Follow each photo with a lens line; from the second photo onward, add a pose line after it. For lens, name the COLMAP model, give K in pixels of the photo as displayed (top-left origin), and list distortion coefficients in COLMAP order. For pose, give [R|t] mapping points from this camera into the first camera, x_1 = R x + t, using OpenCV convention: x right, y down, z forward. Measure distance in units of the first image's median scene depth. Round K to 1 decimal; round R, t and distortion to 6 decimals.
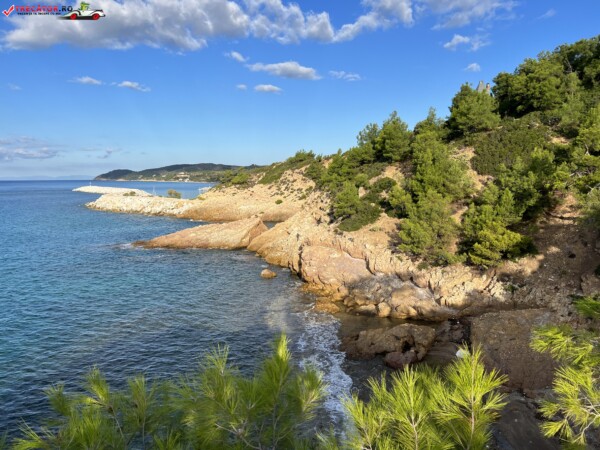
lens RADIAL K [[457.8, 0, 296.1], [0, 457.8, 228.1], [0, 0, 1]] dist [0.061039, -0.070115]
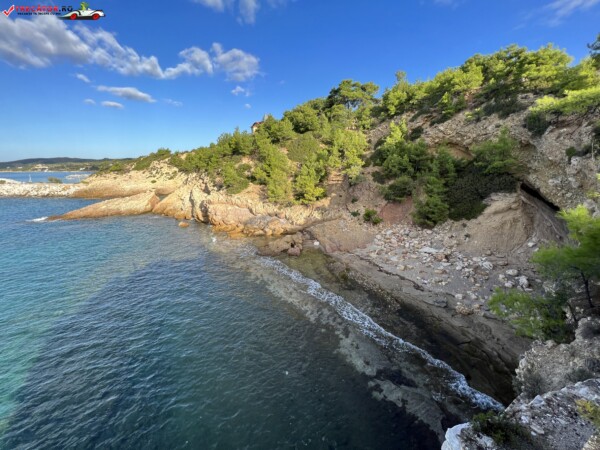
lens RADIAL K [[244.8, 0, 301.6], [0, 244.8, 225.0], [0, 0, 1]] dist [-0.002445, 0.002062]
pose [[0.842034, -0.140797, 0.520725, -0.163106], [0.073339, 0.986253, 0.148077, 0.003596], [-0.534415, -0.086497, 0.840784, 0.035343]]
